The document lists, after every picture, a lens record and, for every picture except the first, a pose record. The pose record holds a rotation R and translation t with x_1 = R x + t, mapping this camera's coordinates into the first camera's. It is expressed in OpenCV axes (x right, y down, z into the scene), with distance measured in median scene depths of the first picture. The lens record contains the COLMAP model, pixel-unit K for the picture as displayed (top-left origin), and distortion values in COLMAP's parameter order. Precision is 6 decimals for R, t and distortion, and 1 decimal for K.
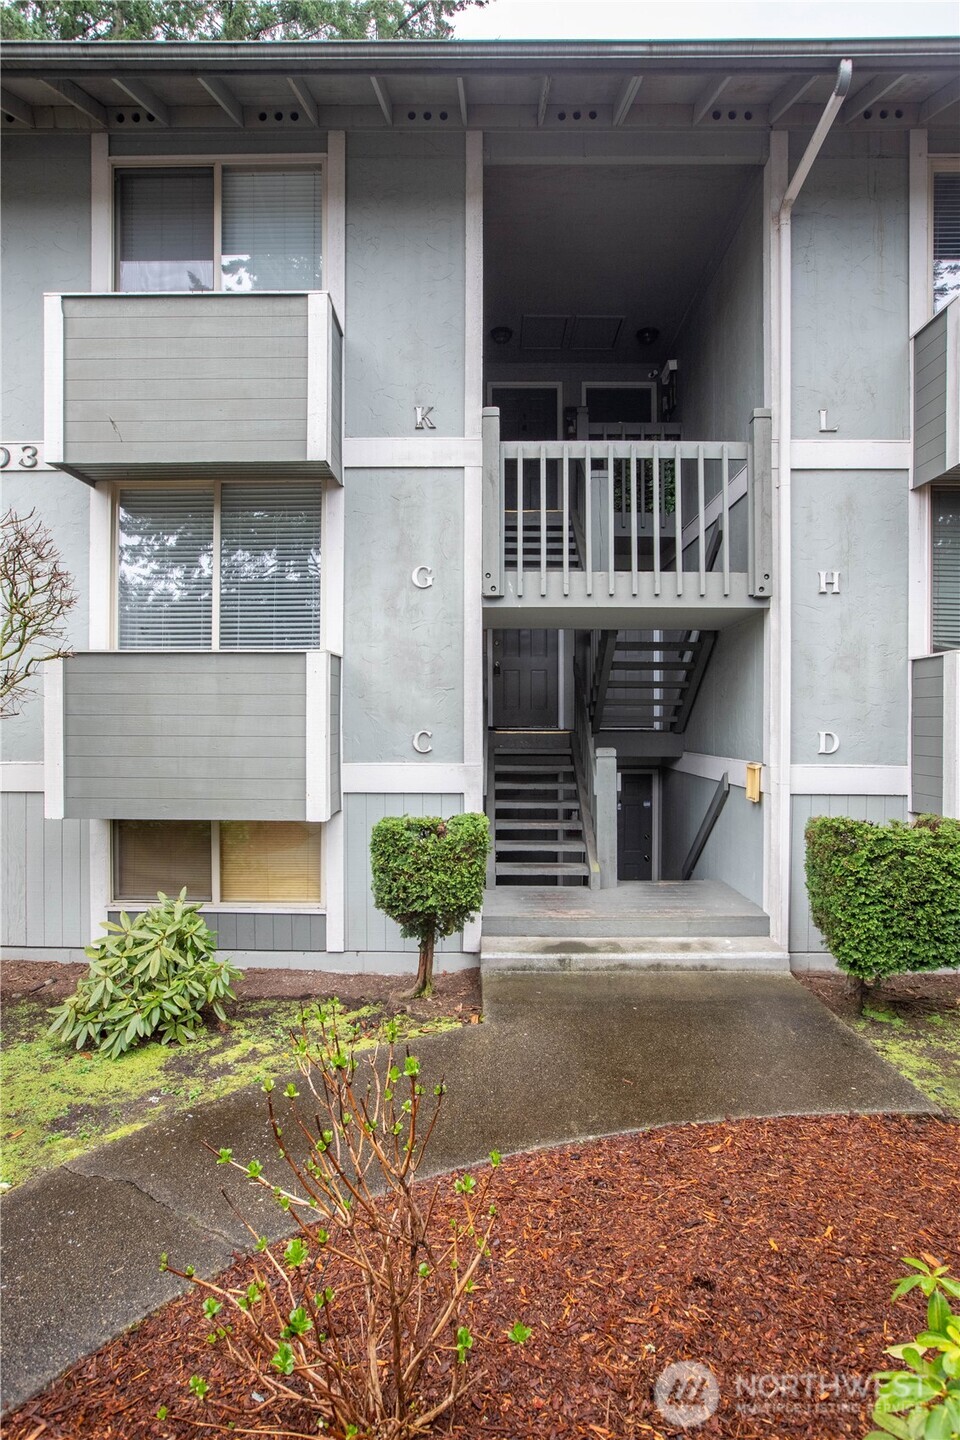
lens RADIAL K [[767.1, 0, 478.9], [0, 767.1, 722.2], [0, 0, 1]] dist [-0.009945, 0.002984]
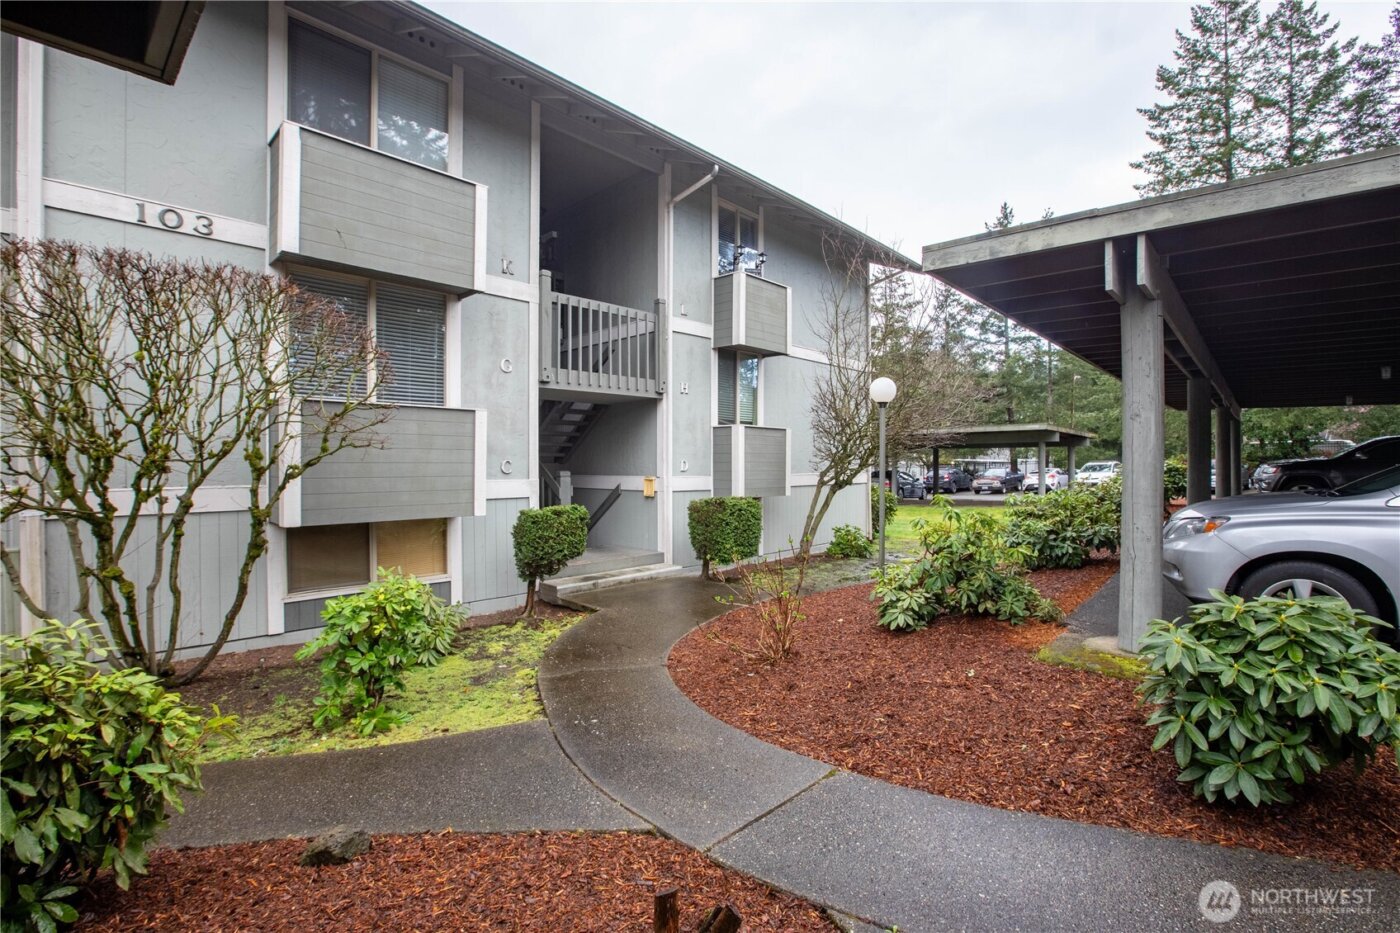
lens RADIAL K [[652.4, 0, 700.3], [0, 652.4, 460.4], [0, 0, 1]] dist [0.004297, 0.000550]
pose [[0.680922, 0.000043, 0.732356, -0.817331], [0.003451, 0.999989, -0.003268, 0.018148], [-0.732348, 0.004753, 0.680914, -0.240793]]
